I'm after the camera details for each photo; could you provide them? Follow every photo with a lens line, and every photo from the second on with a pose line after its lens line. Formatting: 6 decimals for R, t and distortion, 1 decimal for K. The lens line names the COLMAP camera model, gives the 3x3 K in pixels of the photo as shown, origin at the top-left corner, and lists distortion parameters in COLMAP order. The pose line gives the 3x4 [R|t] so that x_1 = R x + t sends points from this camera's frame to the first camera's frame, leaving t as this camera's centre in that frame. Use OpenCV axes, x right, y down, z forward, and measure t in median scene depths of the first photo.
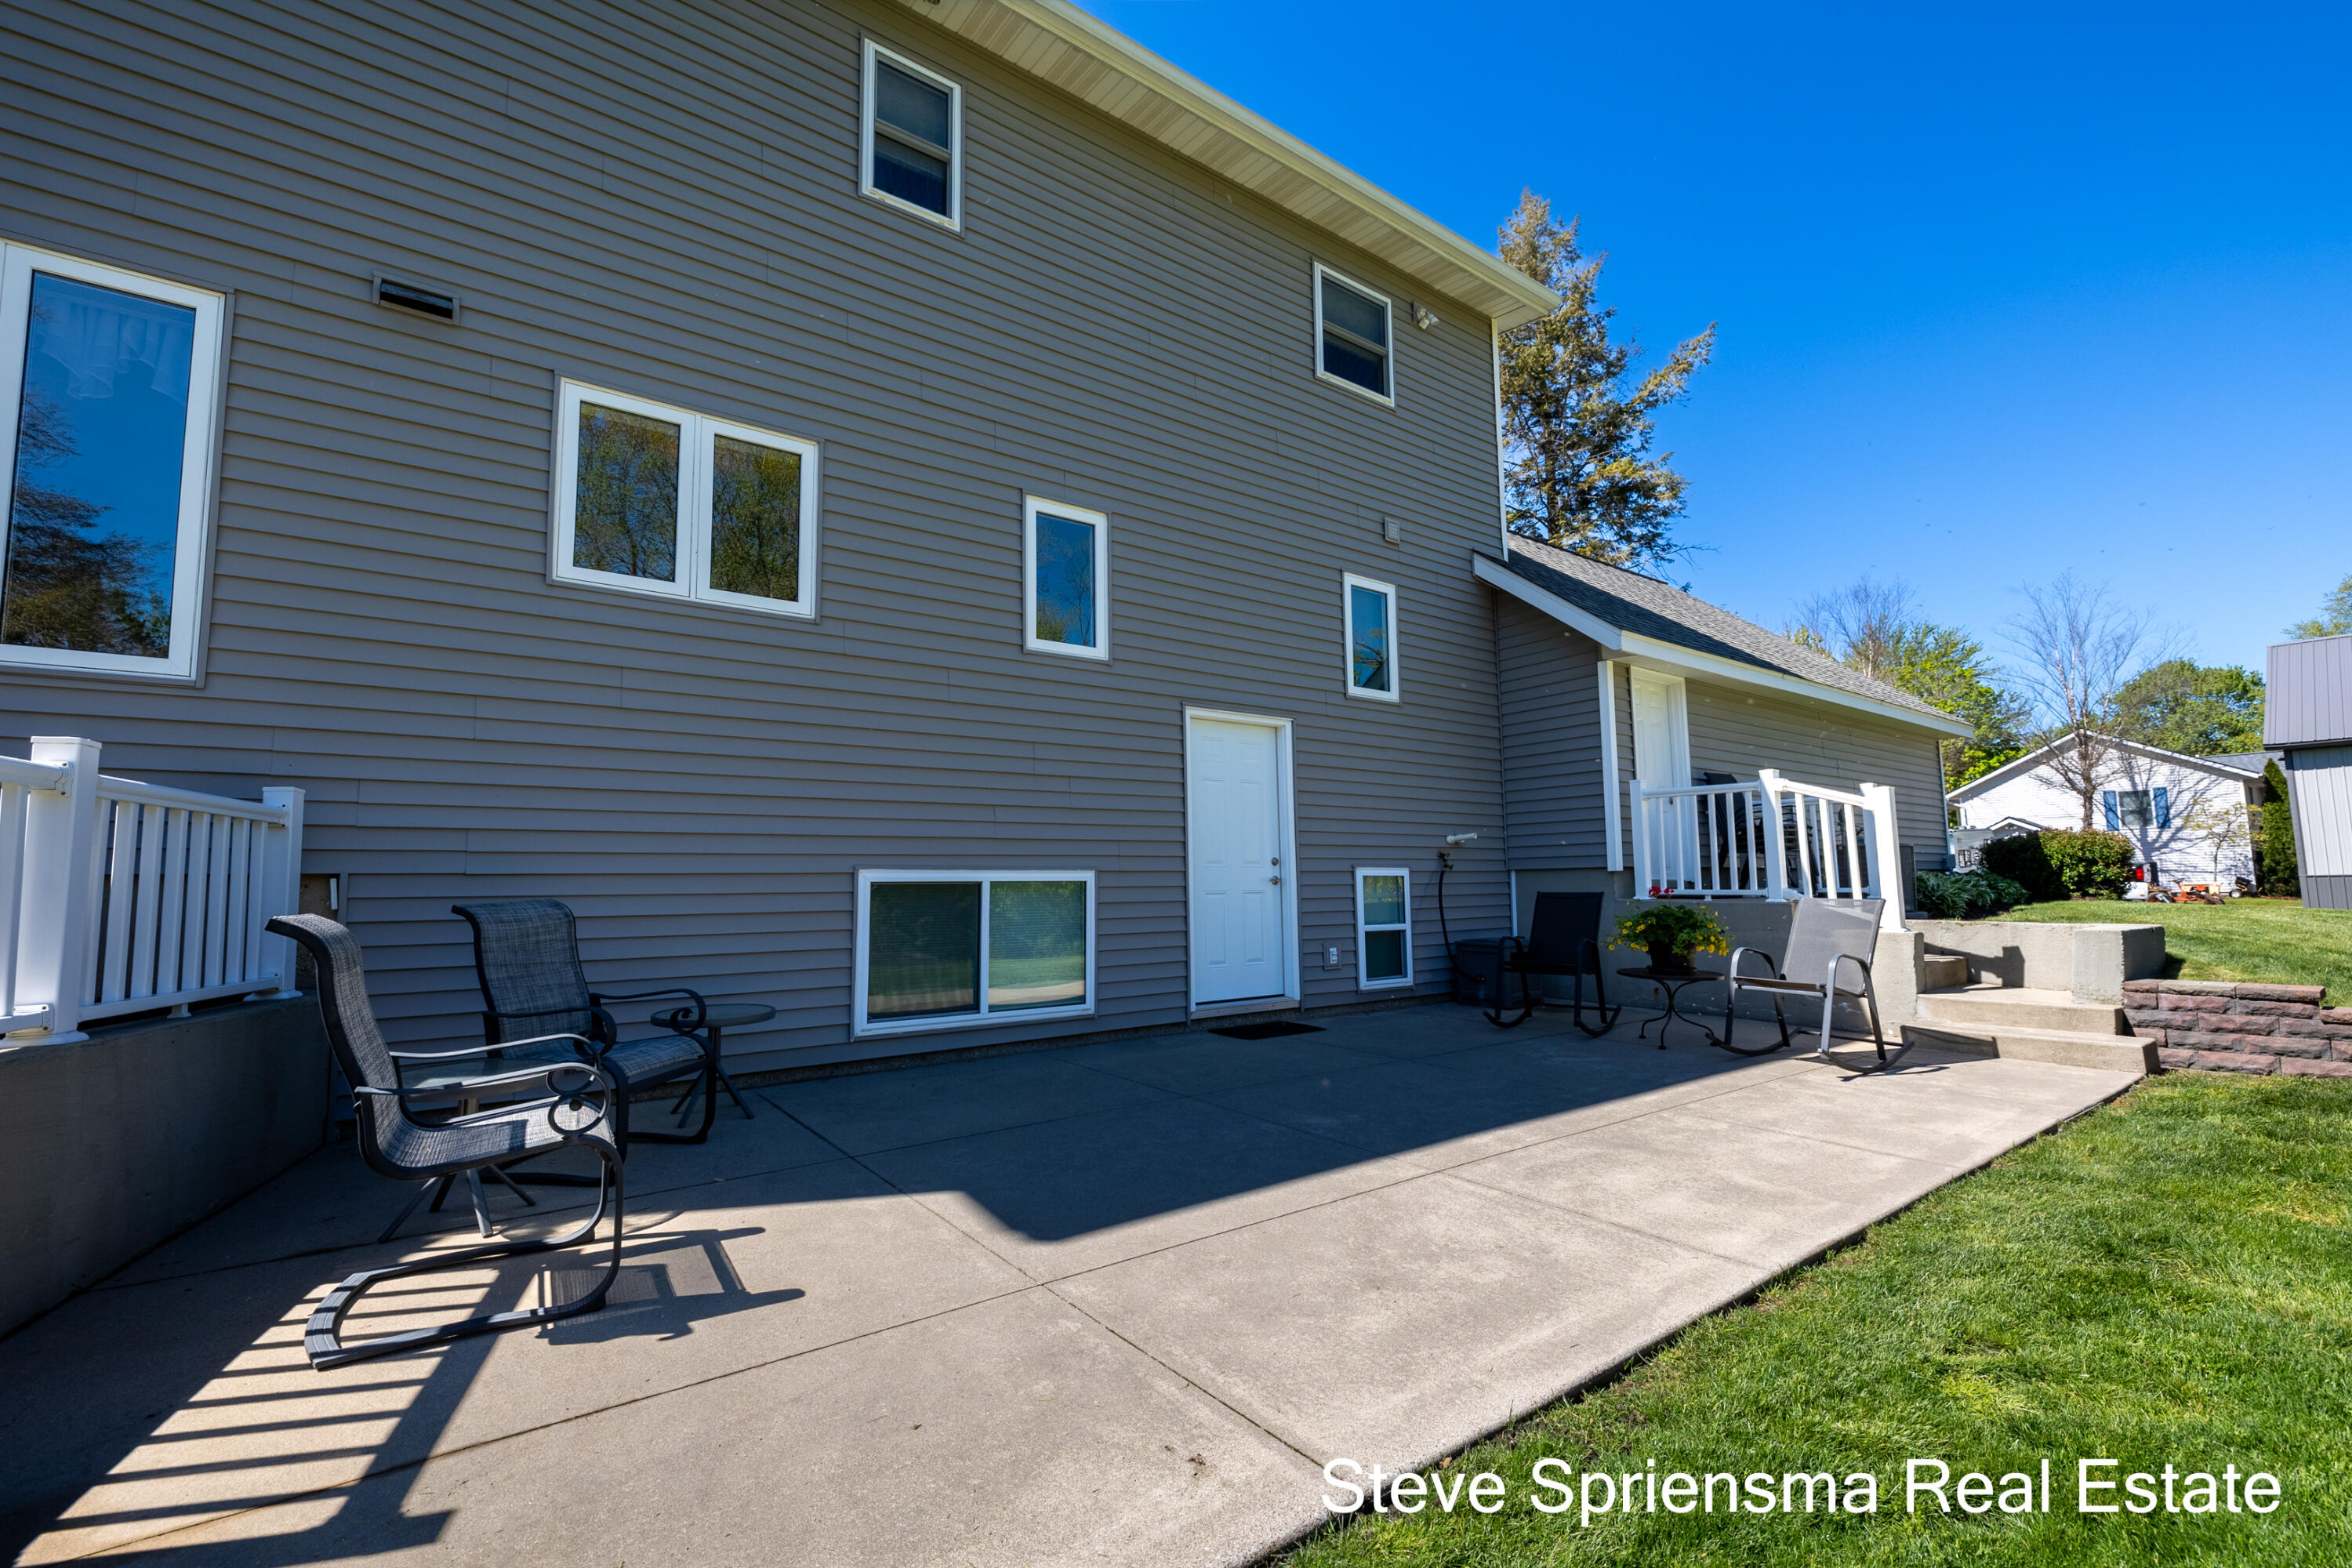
lens RADIAL K [[998.3, 0, 1177.4], [0, 998.3, 793.7], [0, 0, 1]] dist [0.006298, -0.000600]
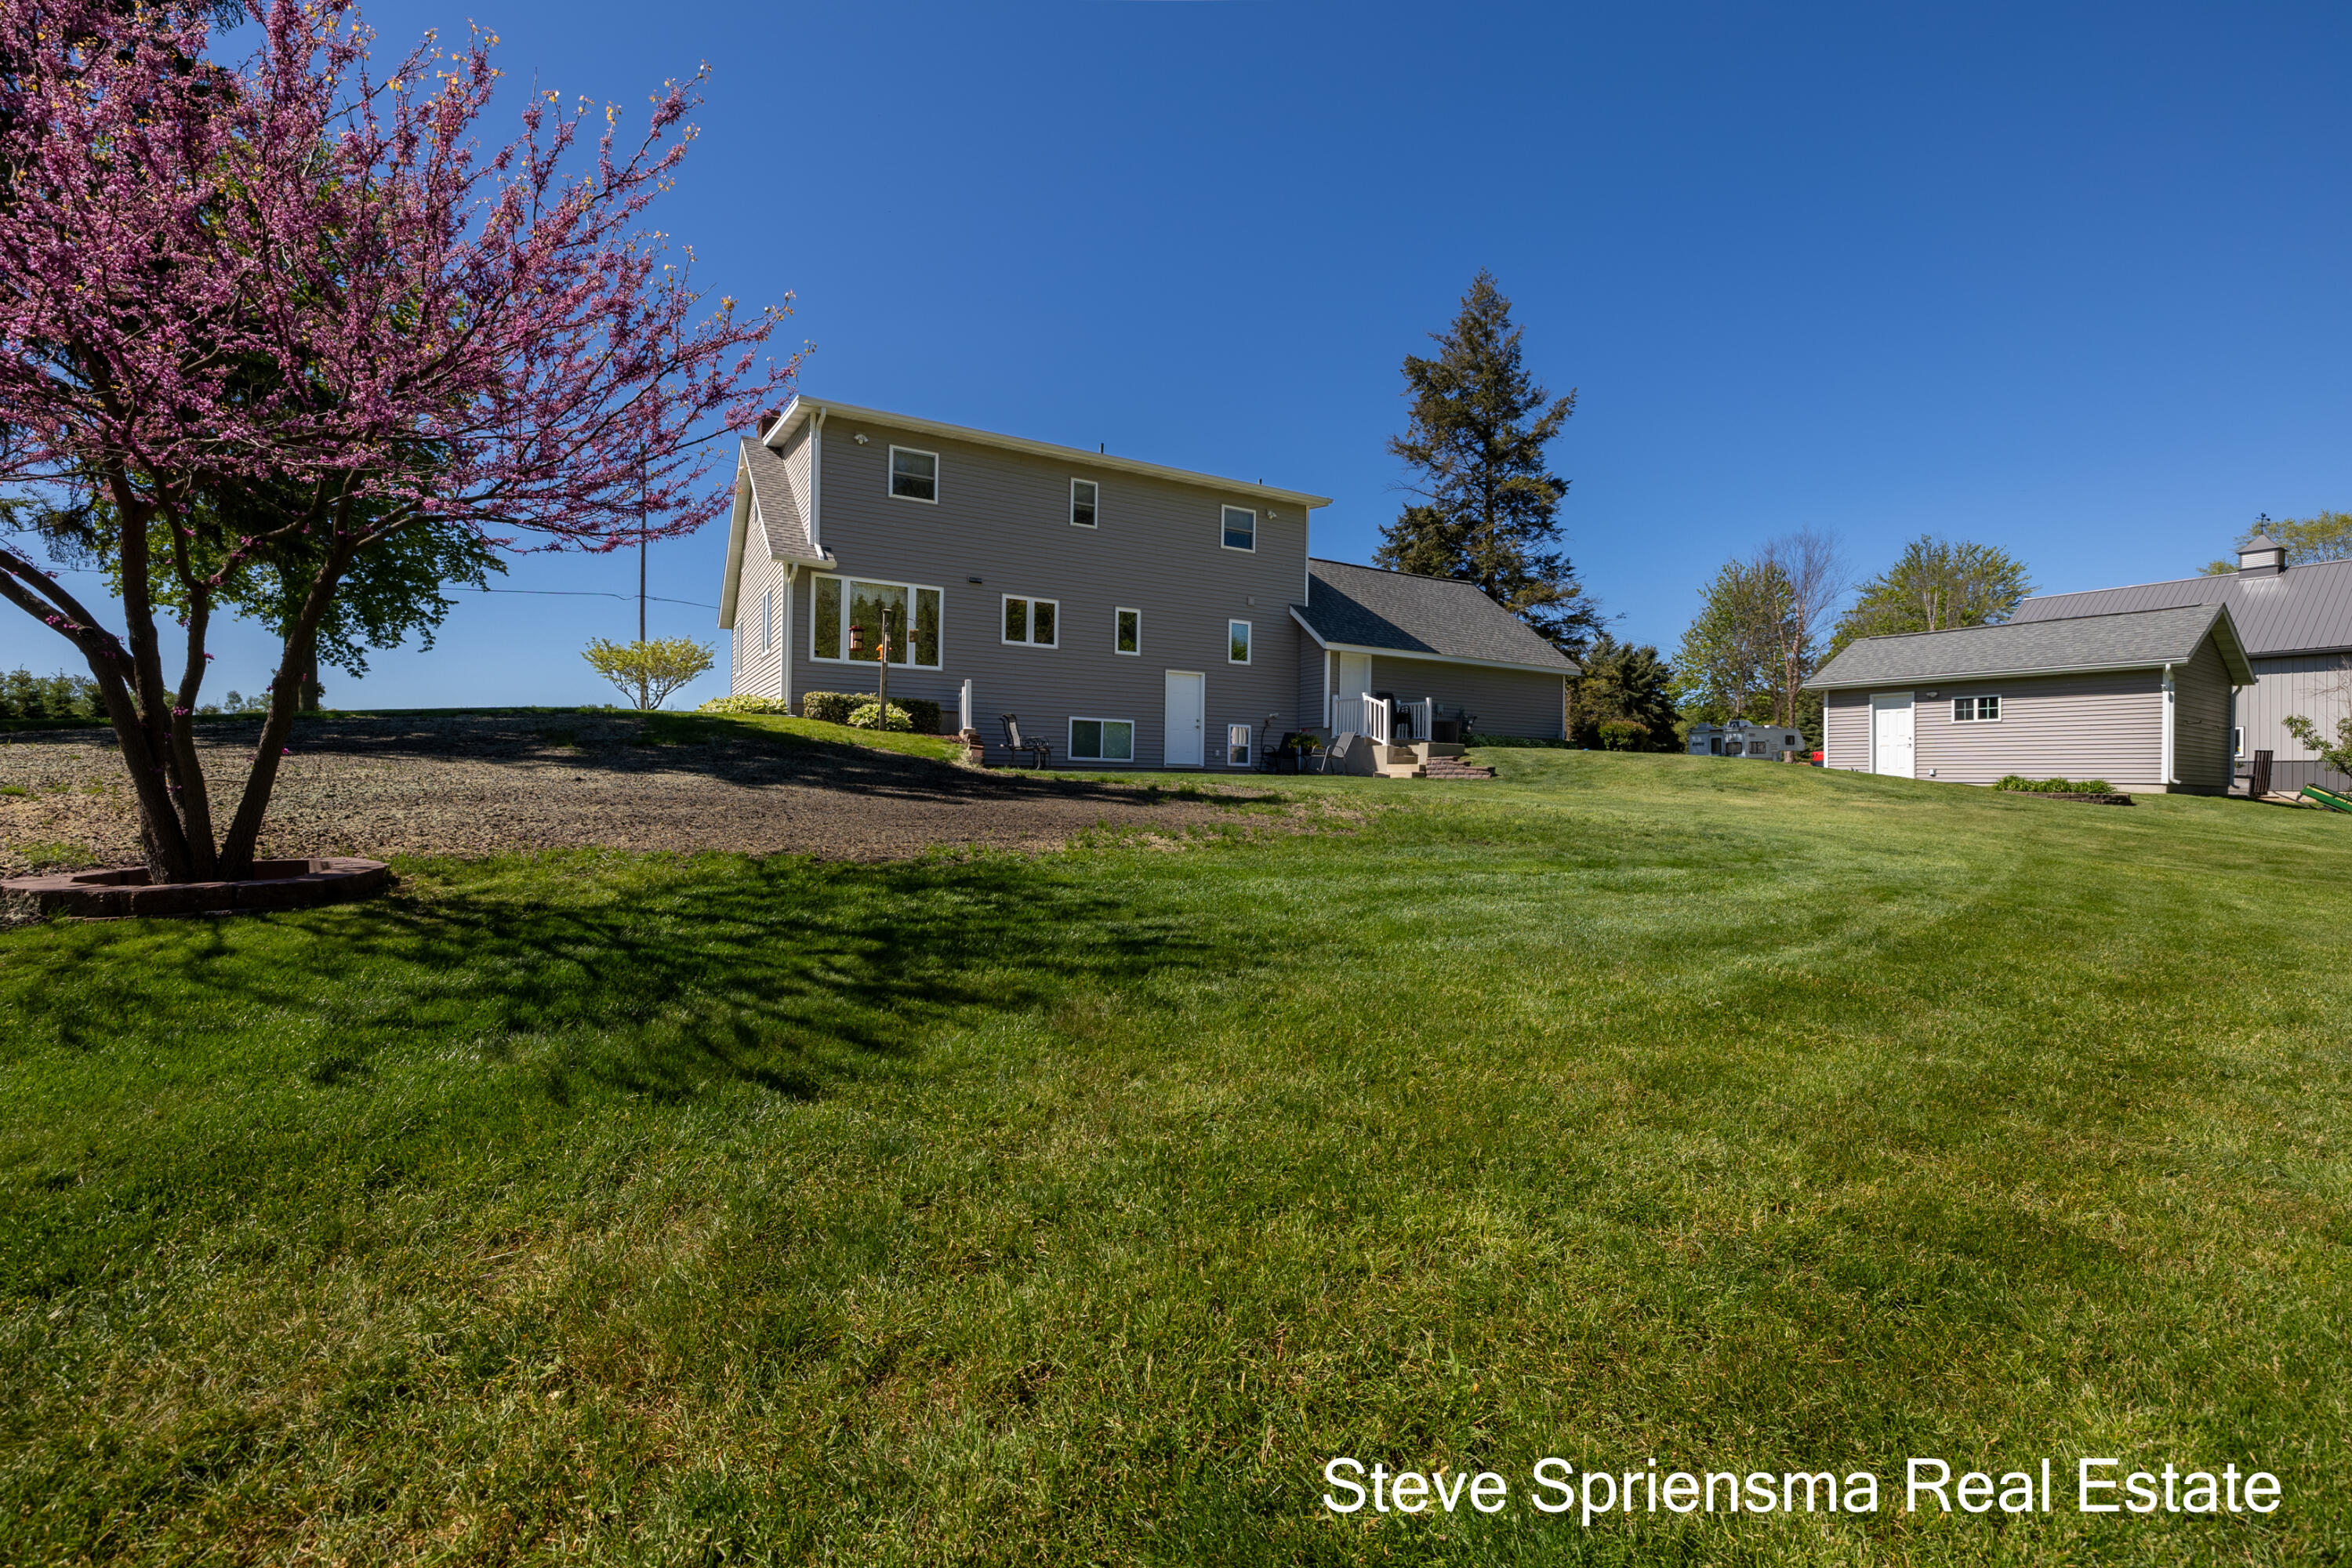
lens RADIAL K [[998.3, 0, 1177.2], [0, 998.3, 780.8], [0, 0, 1]] dist [0.006298, -0.000600]
pose [[0.993179, 0.030054, -0.112659, 0.447290], [-0.019320, 0.995272, 0.095189, -0.042193], [0.114987, -0.092363, 0.989064, -2.337852]]
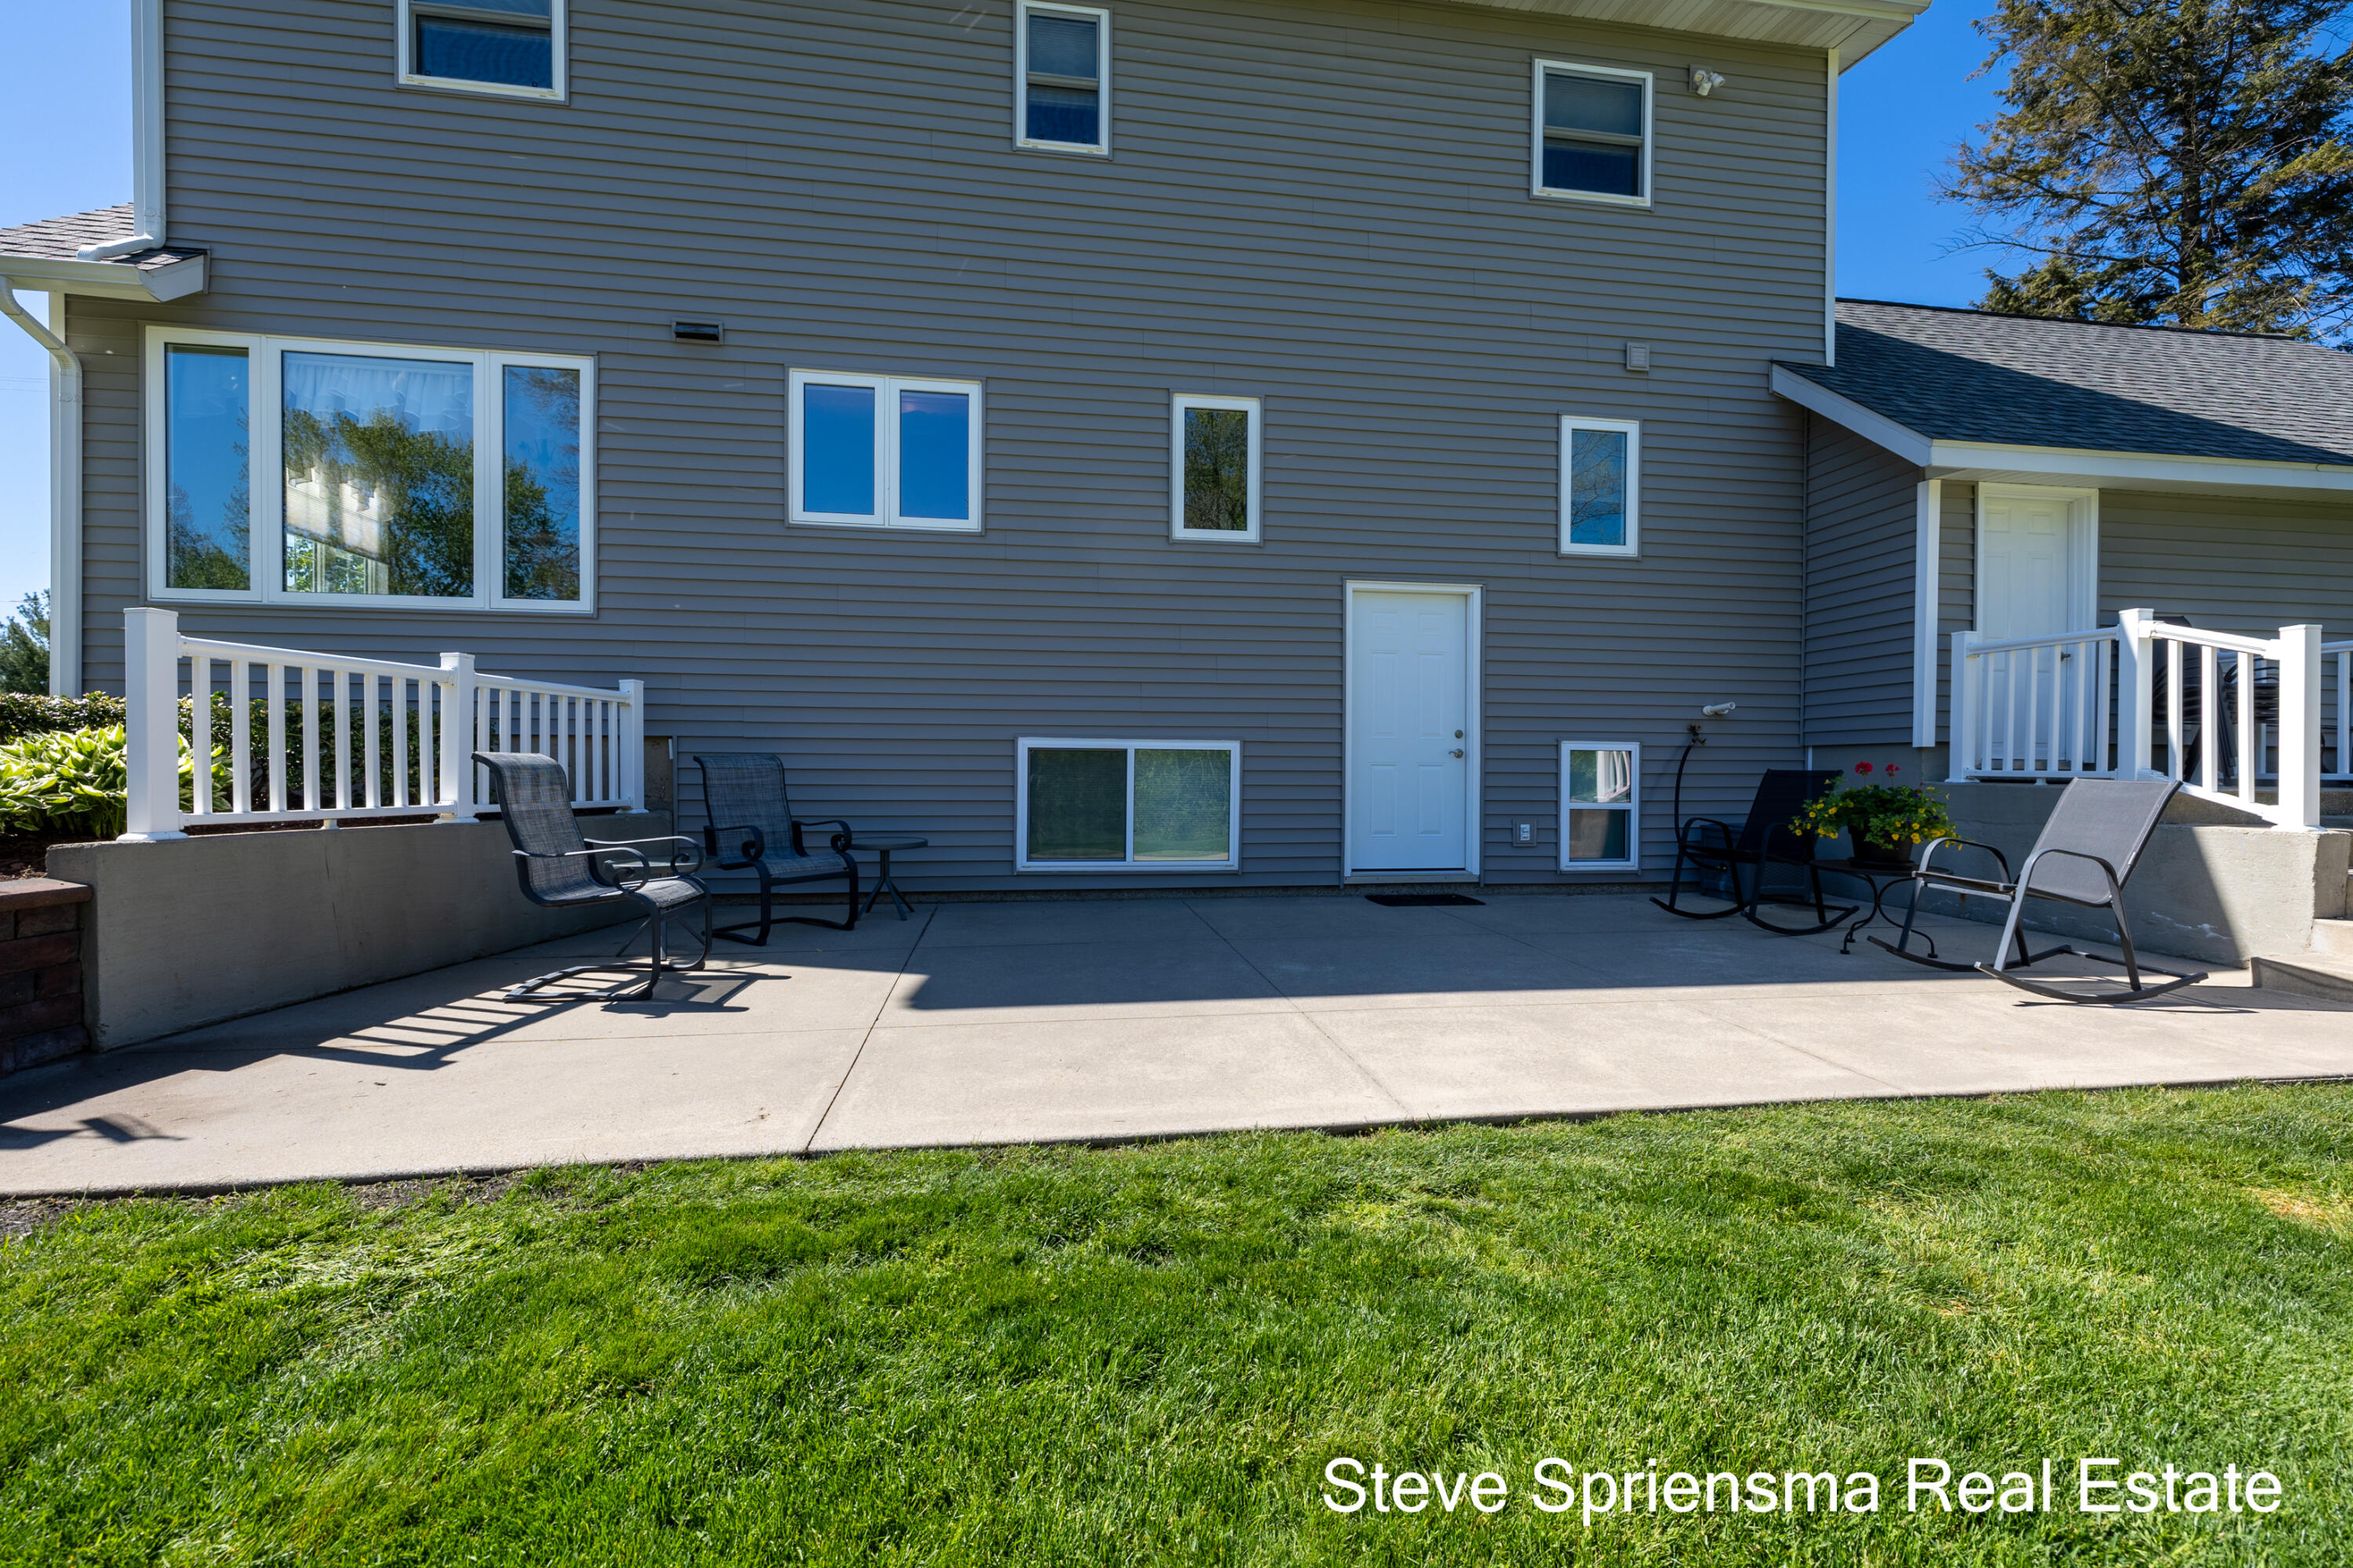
lens RADIAL K [[998.7, 0, 1181.0], [0, 998.7, 780.8], [0, 0, 1]] dist [0.006298, -0.000600]
pose [[0.883722, 0.022412, -0.467476, 0.373243], [0.026470, 0.994860, 0.097734, 0.012568], [0.467264, -0.098744, 0.878587, 0.010573]]
